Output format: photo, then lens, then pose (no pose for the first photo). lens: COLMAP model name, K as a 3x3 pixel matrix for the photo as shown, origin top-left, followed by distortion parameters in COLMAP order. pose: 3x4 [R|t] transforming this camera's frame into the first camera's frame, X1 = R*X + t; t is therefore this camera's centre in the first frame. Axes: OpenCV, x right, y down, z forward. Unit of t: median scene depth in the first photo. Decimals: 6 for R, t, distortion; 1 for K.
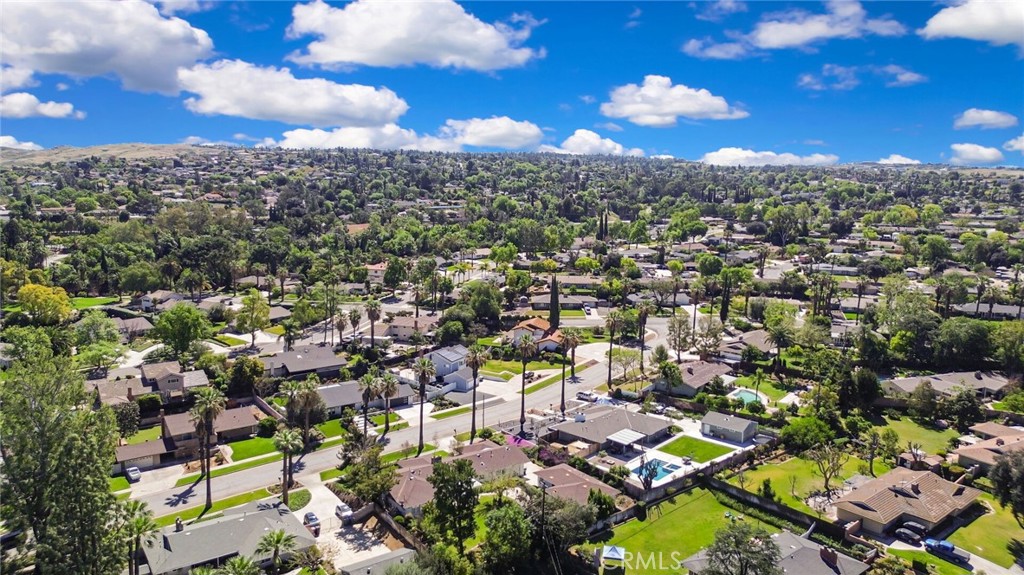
lens RADIAL K [[725.3, 0, 512.0], [0, 725.3, 287.5], [0, 0, 1]] dist [0.071431, -0.071999]
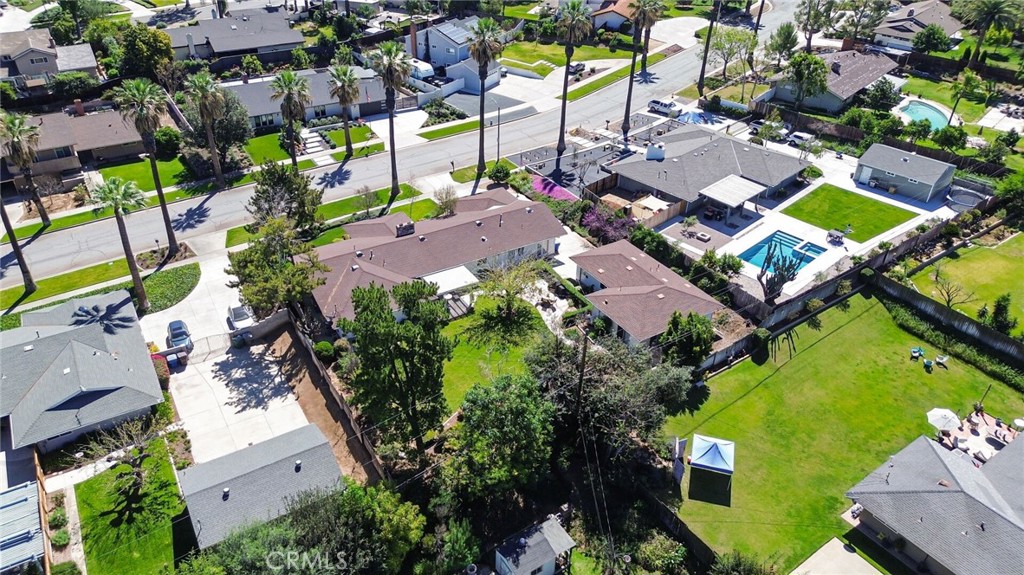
lens RADIAL K [[725.3, 0, 512.0], [0, 725.3, 287.5], [0, 0, 1]] dist [0.071431, -0.071999]
pose [[0.997297, 0.046301, -0.057054, 0.014953], [-0.017812, 0.905667, 0.423616, 0.027211], [0.071285, -0.421454, 0.904043, 0.402456]]
